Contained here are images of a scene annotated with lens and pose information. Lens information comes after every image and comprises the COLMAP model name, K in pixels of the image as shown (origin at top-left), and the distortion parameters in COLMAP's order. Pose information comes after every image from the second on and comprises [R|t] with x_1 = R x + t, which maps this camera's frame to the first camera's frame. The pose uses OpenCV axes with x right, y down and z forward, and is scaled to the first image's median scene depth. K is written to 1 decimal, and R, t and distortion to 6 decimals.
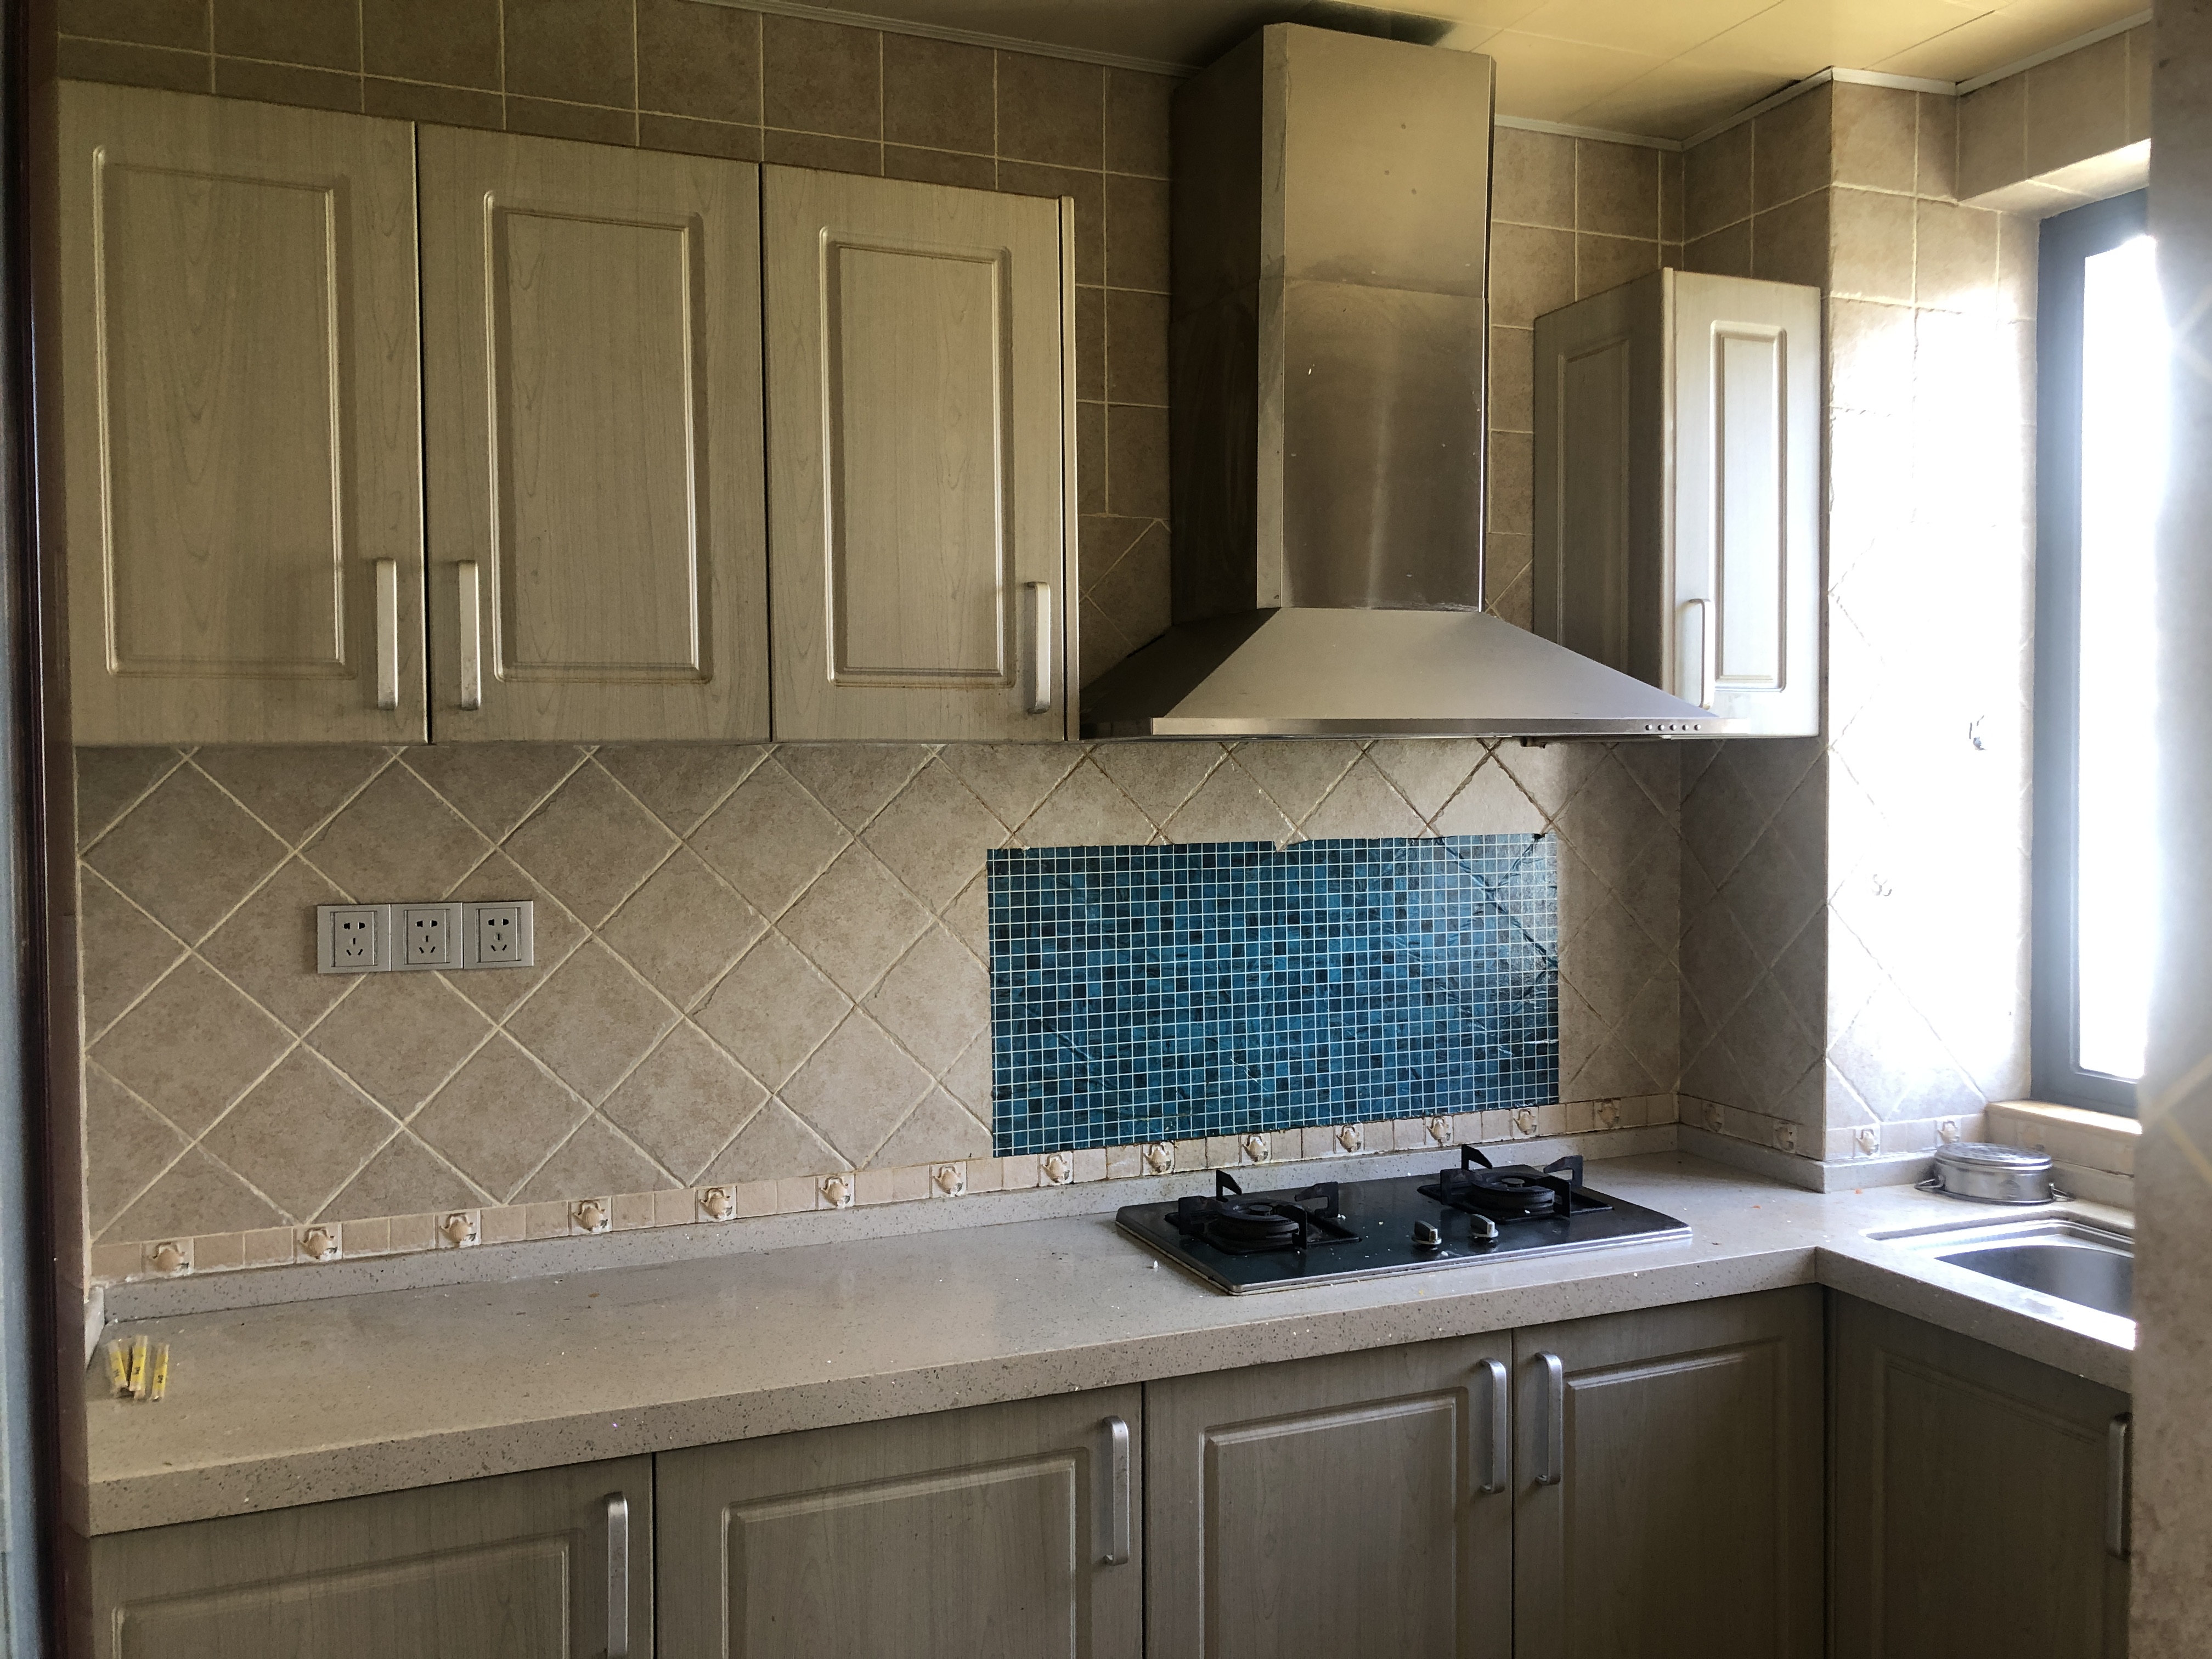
lens RADIAL K [[1849.9, 0, 1106.0], [0, 1849.9, 829.5], [0, 0, 1]] dist [0.101016, -0.198575]
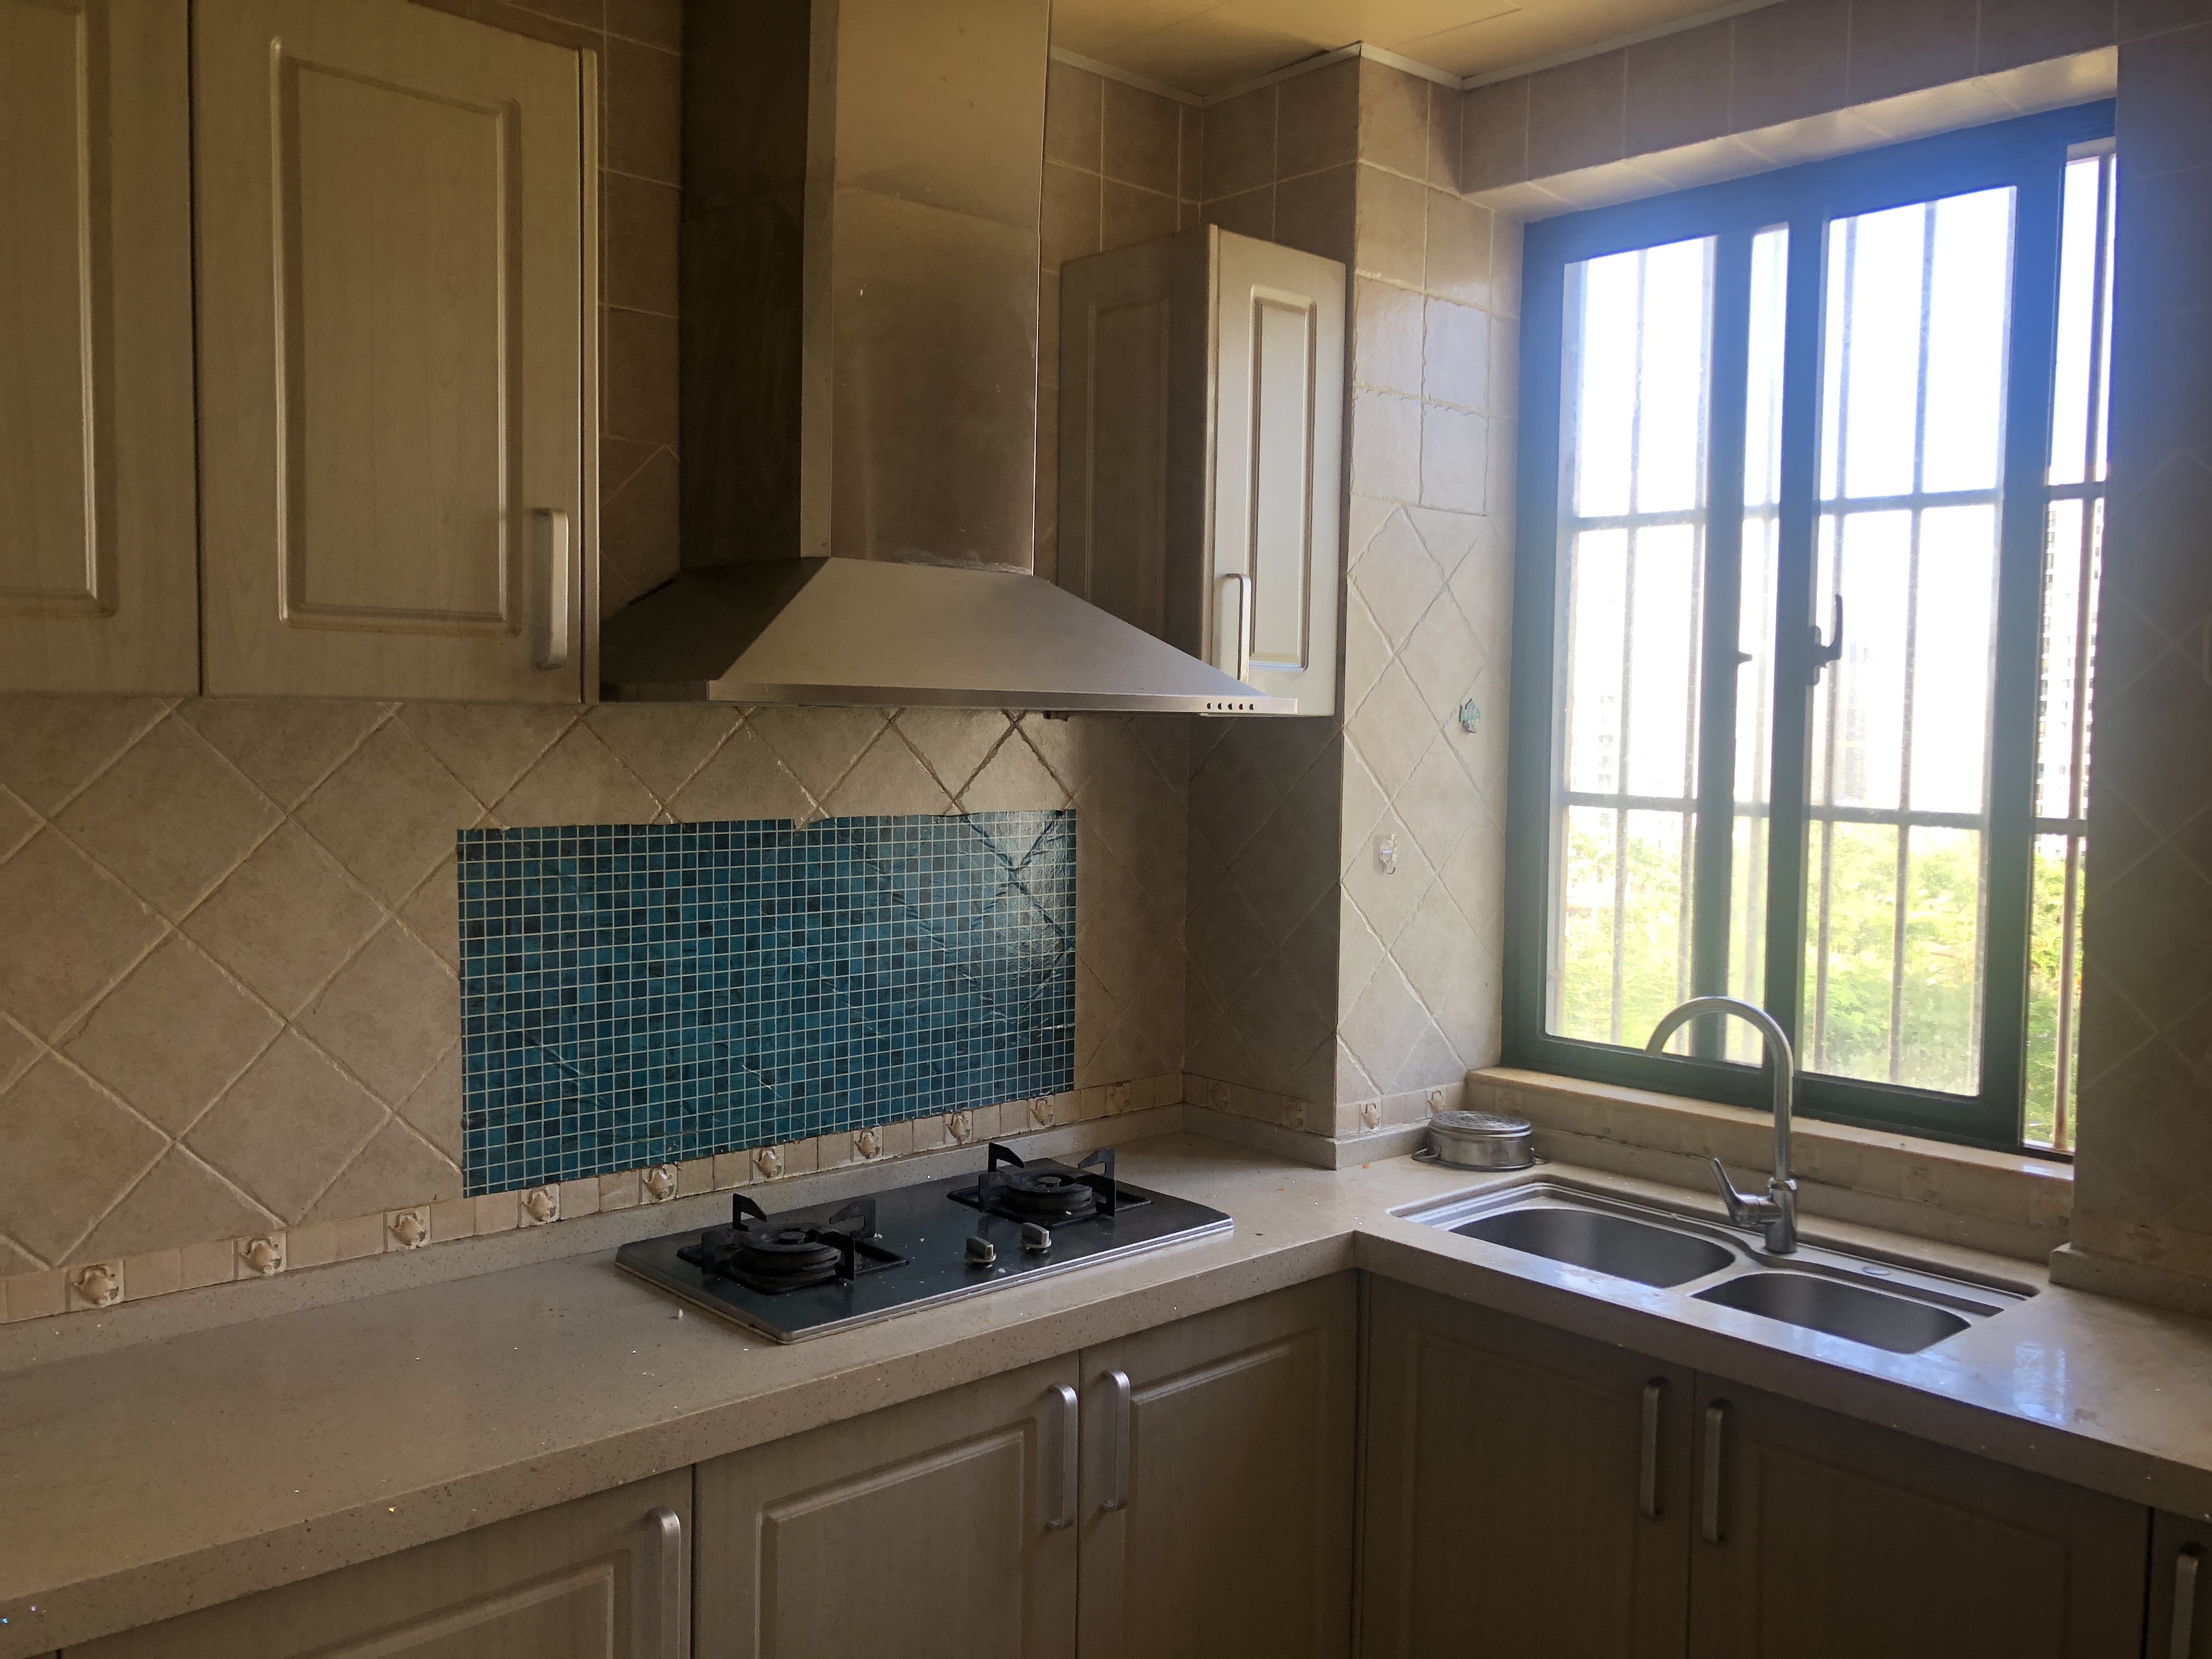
lens RADIAL K [[1831.6, 0, 1103.5], [0, 1831.6, 819.2], [0, 0, 1]] dist [0.010173, -0.000404]
pose [[0.934707, 0.001811, 0.355414, -0.085112], [-0.008935, 0.999791, 0.018403, -0.011501], [-0.355307, -0.020377, 0.934528, 0.129750]]
